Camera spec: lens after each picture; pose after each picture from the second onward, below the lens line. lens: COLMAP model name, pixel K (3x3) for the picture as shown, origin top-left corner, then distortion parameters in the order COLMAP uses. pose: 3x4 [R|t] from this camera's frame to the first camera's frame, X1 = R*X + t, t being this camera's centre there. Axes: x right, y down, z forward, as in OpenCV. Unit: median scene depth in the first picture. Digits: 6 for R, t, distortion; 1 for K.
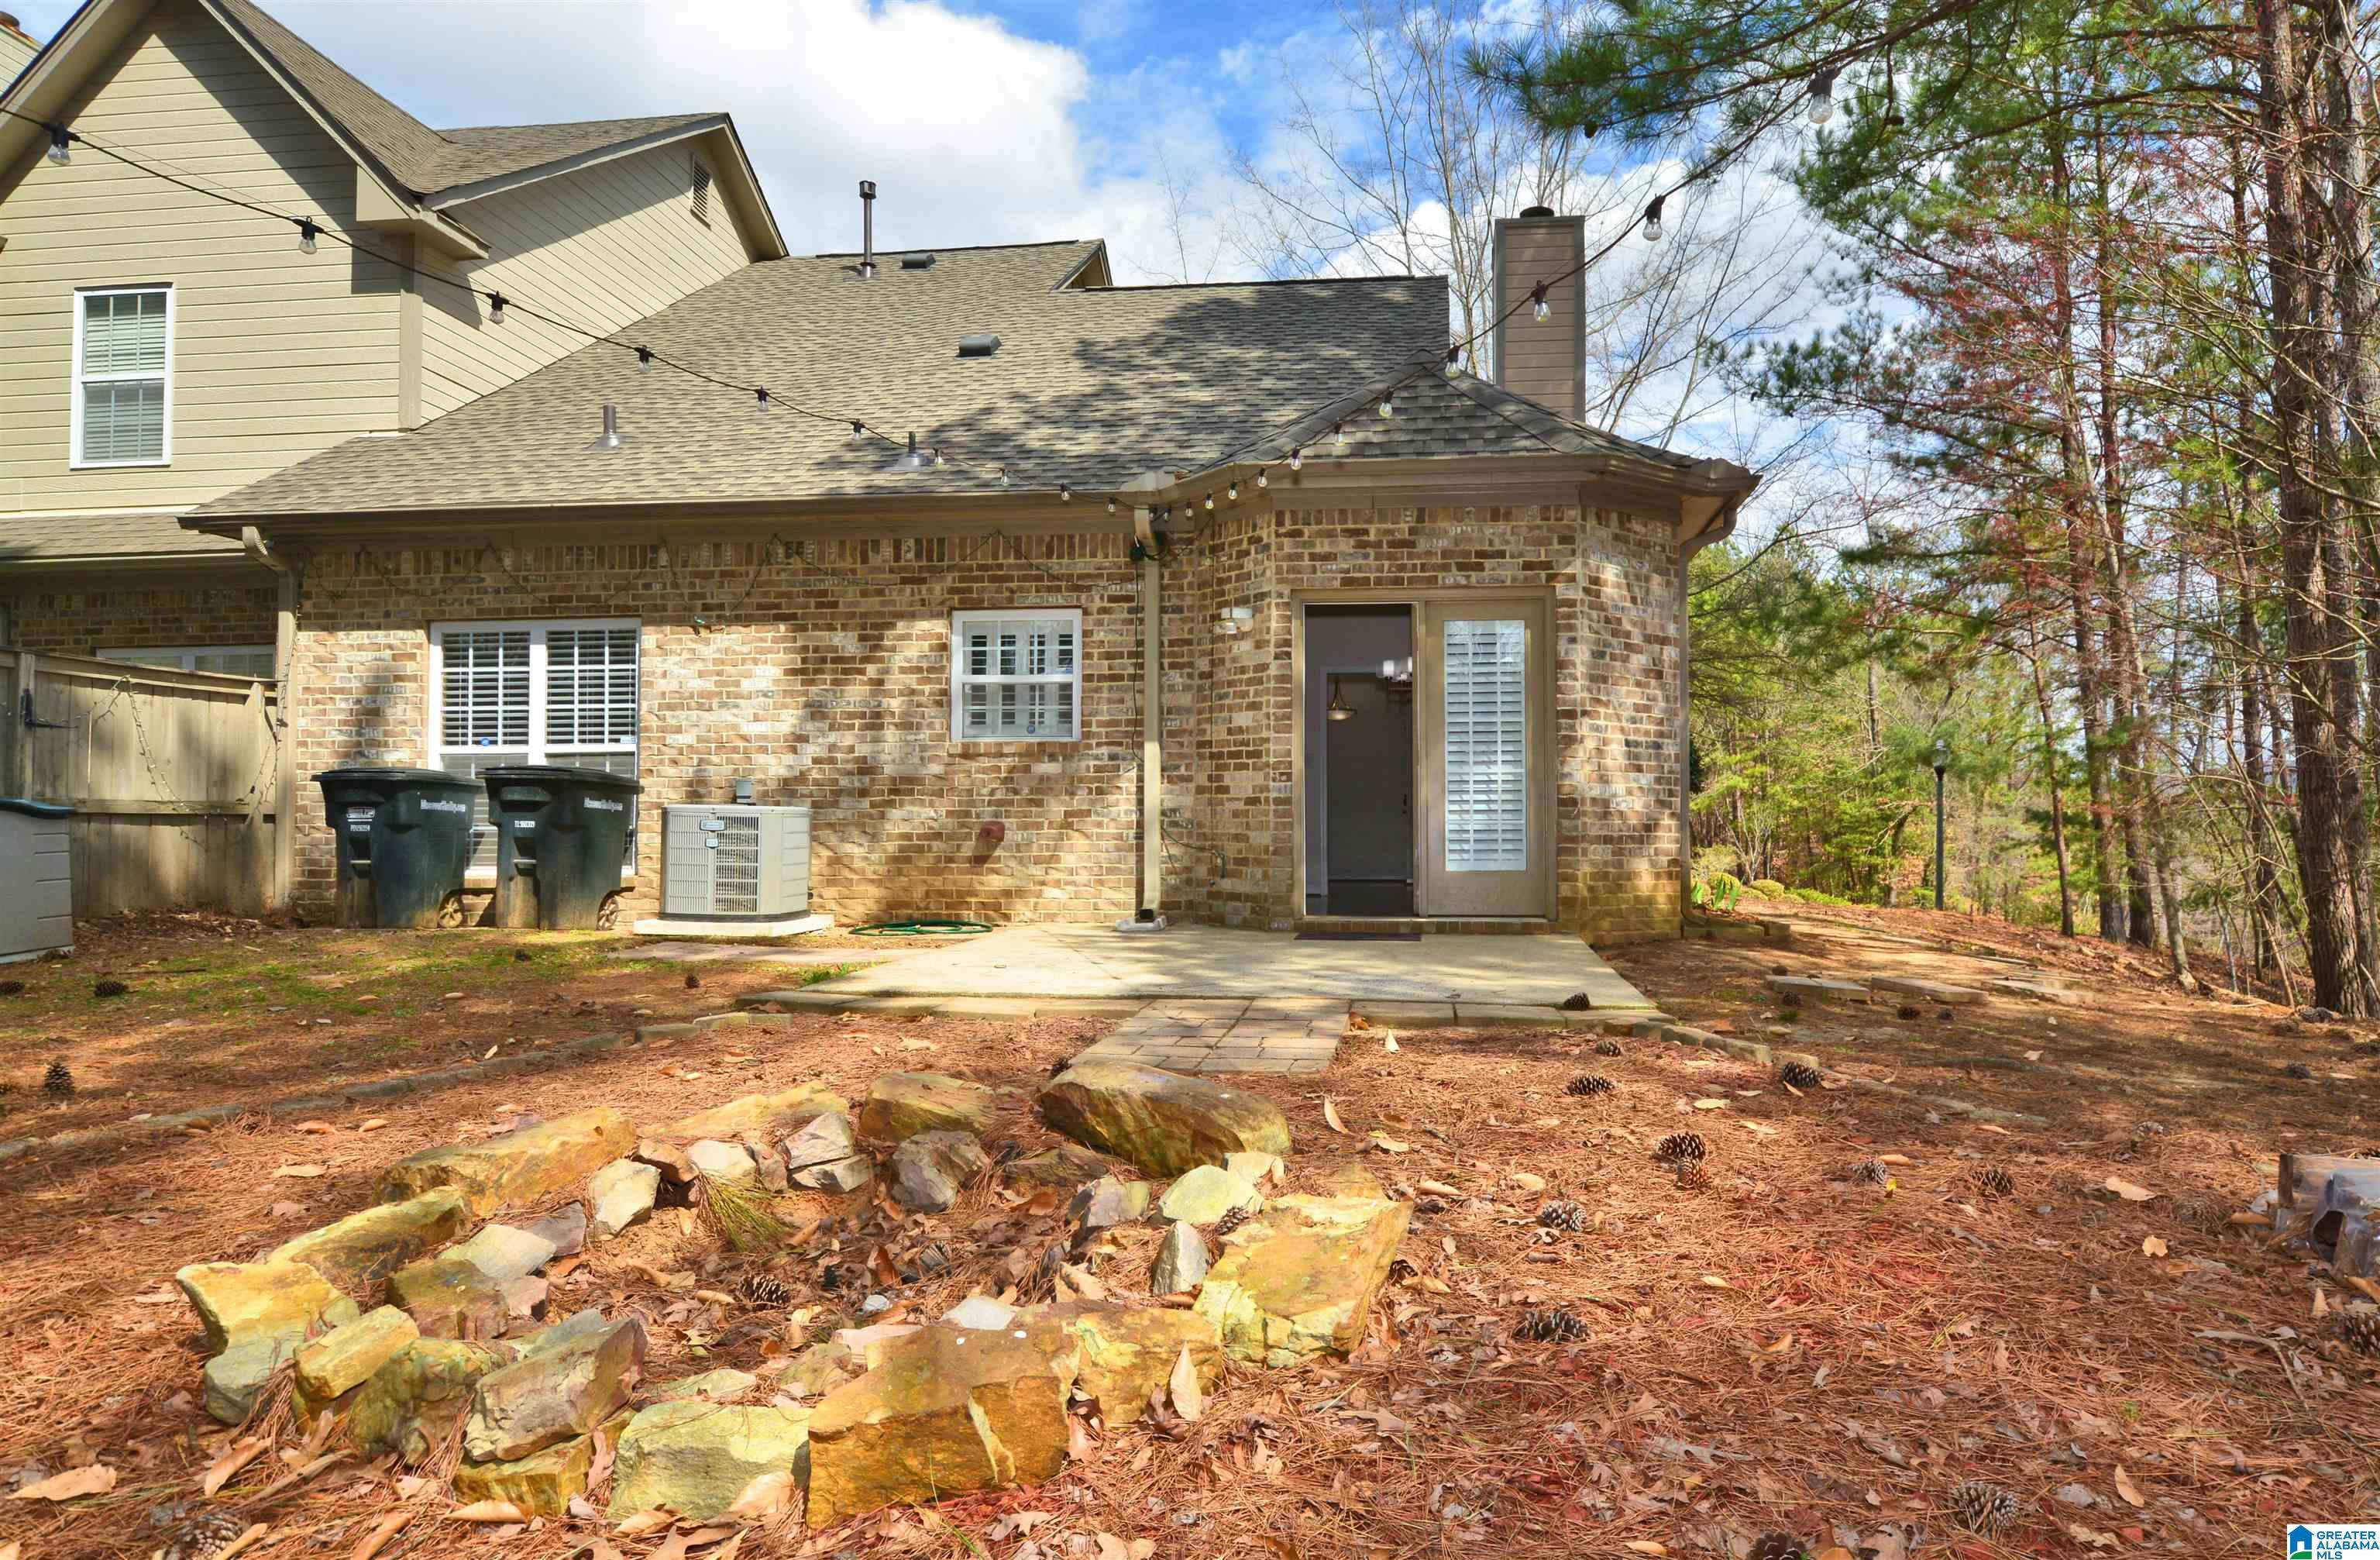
lens RADIAL K [[1450.3, 0, 1318.6], [0, 1450.3, 870.4], [0, 0, 1]] dist [0.004584, -0.012751]
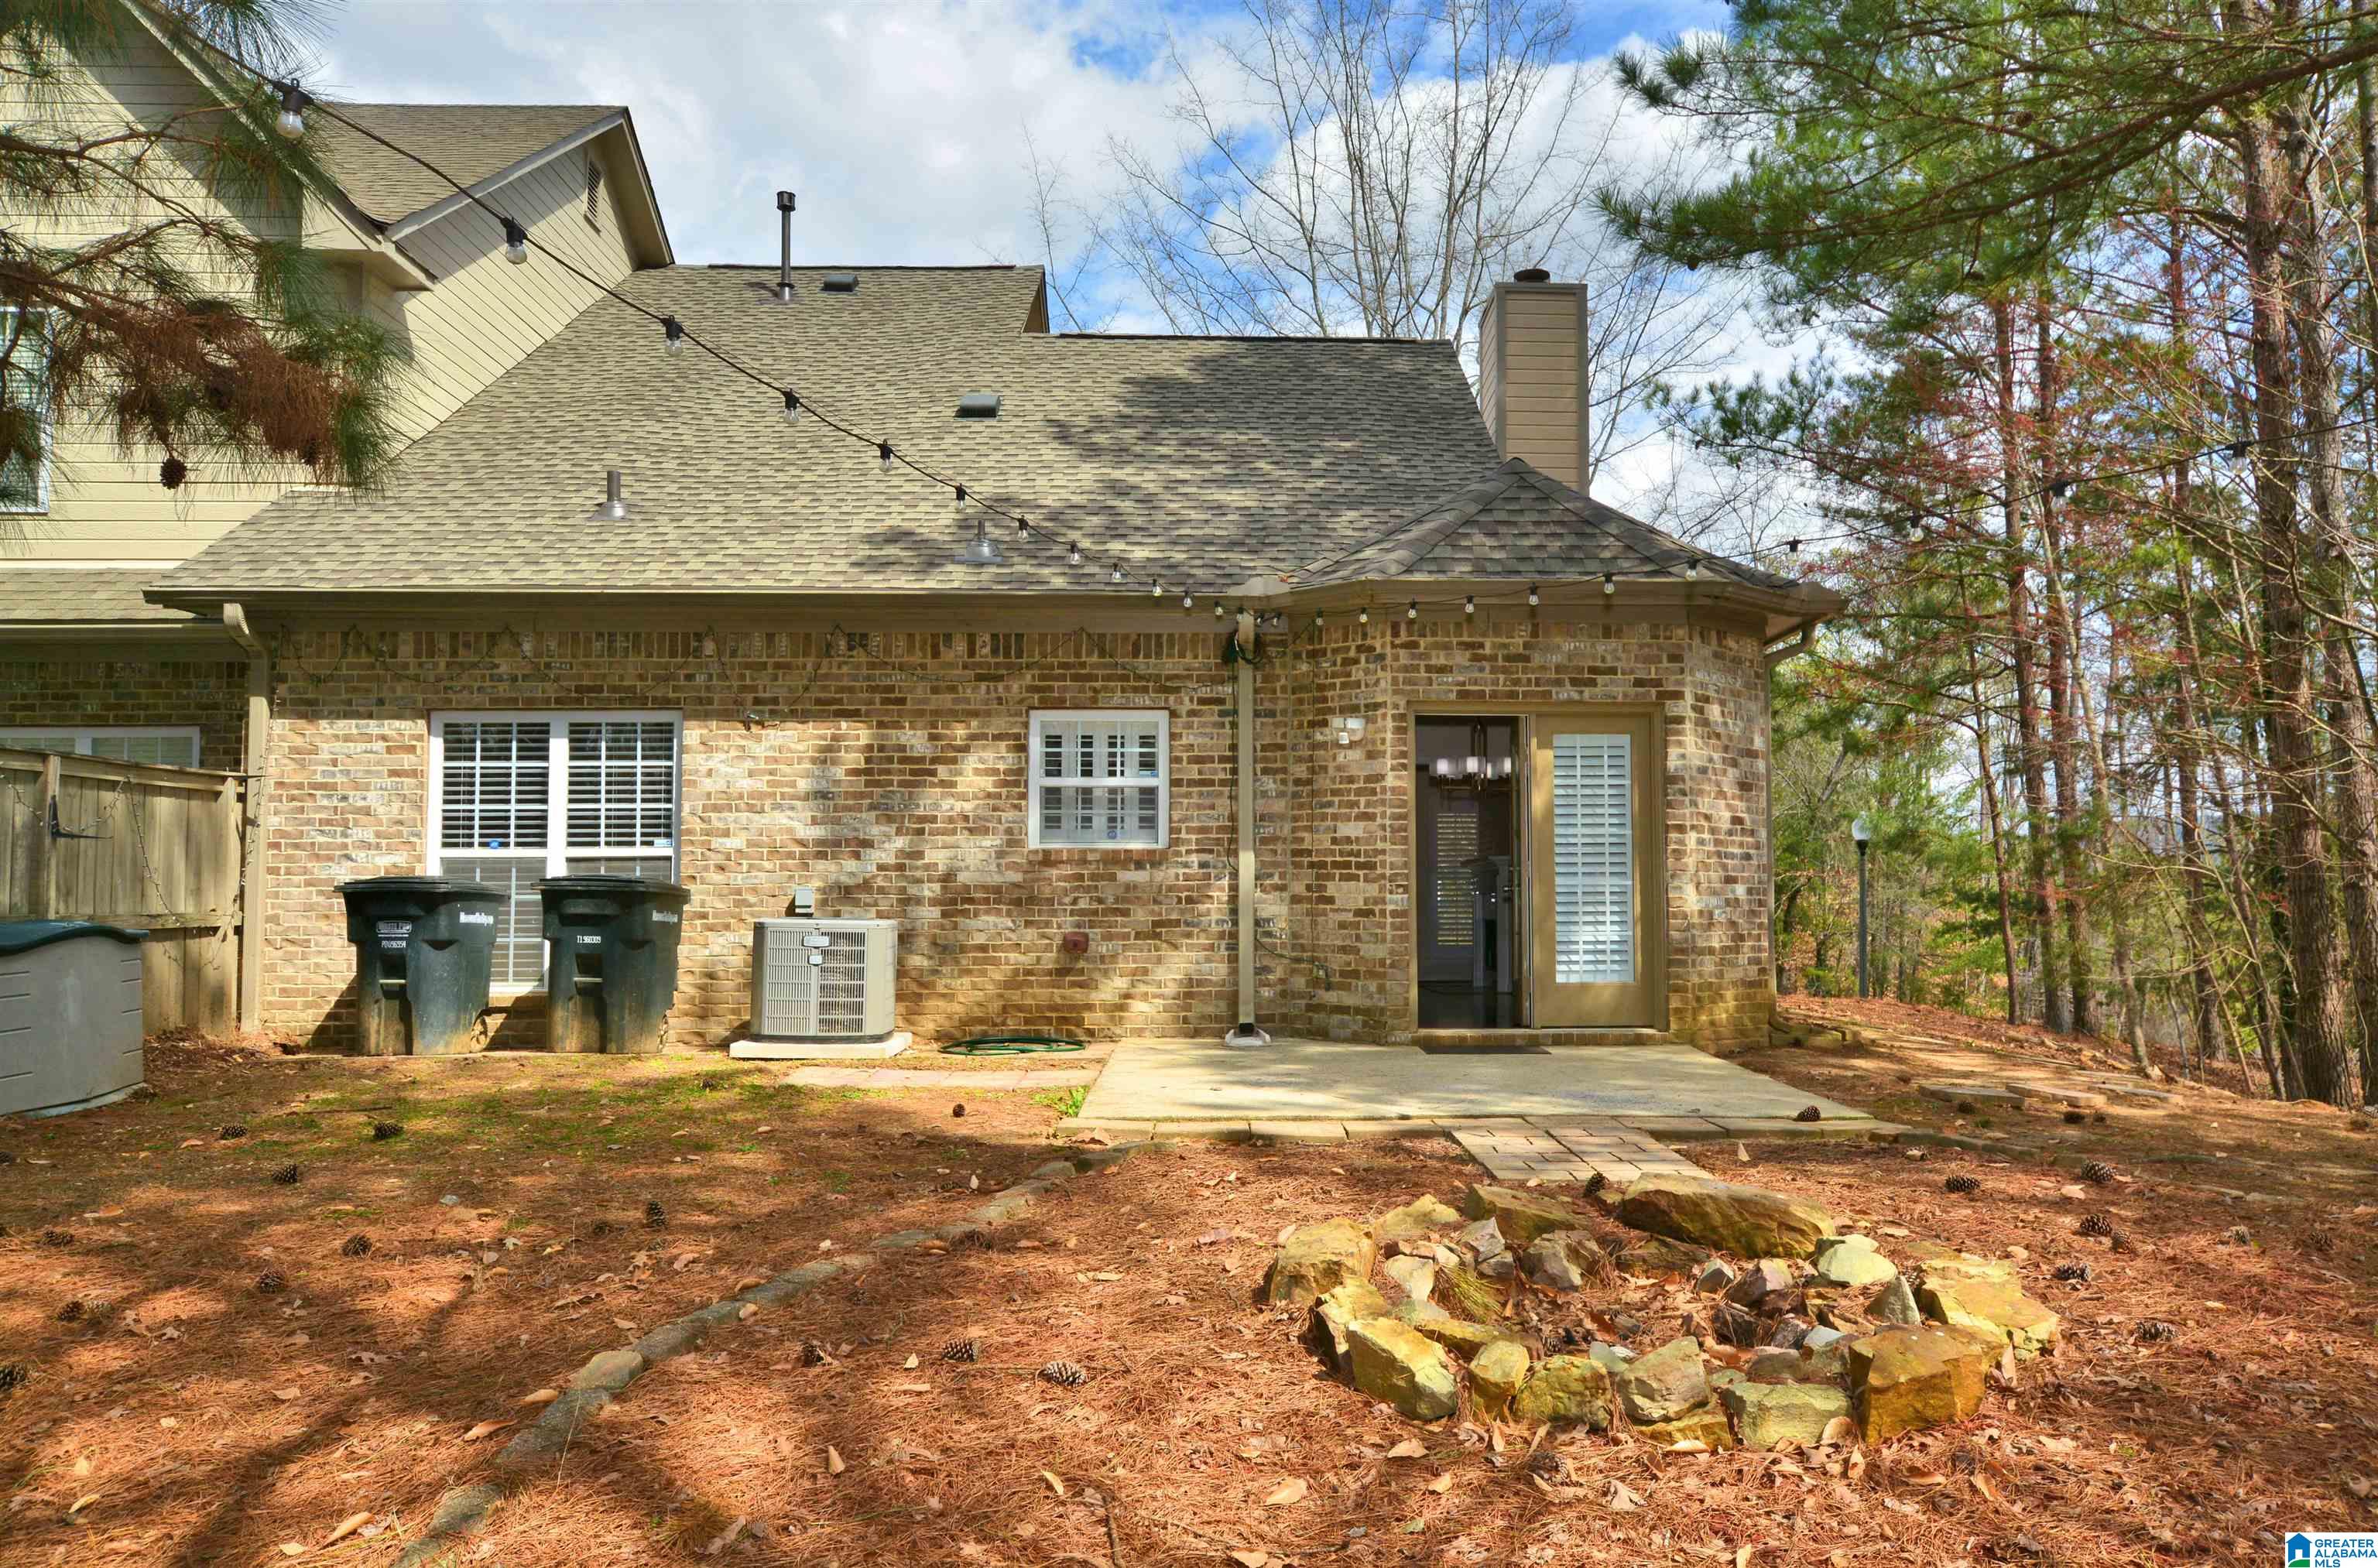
lens RADIAL K [[1938.5, 0, 1193.6], [0, 1938.5, 874.1], [0, 0, 1]] dist [-0.000126, -0.006278]
pose [[0.987519, 0.000010, 0.157502, -0.346143], [0.004203, 0.999642, -0.026413, -0.037575], [-0.157446, 0.026745, 0.987165, -0.265417]]
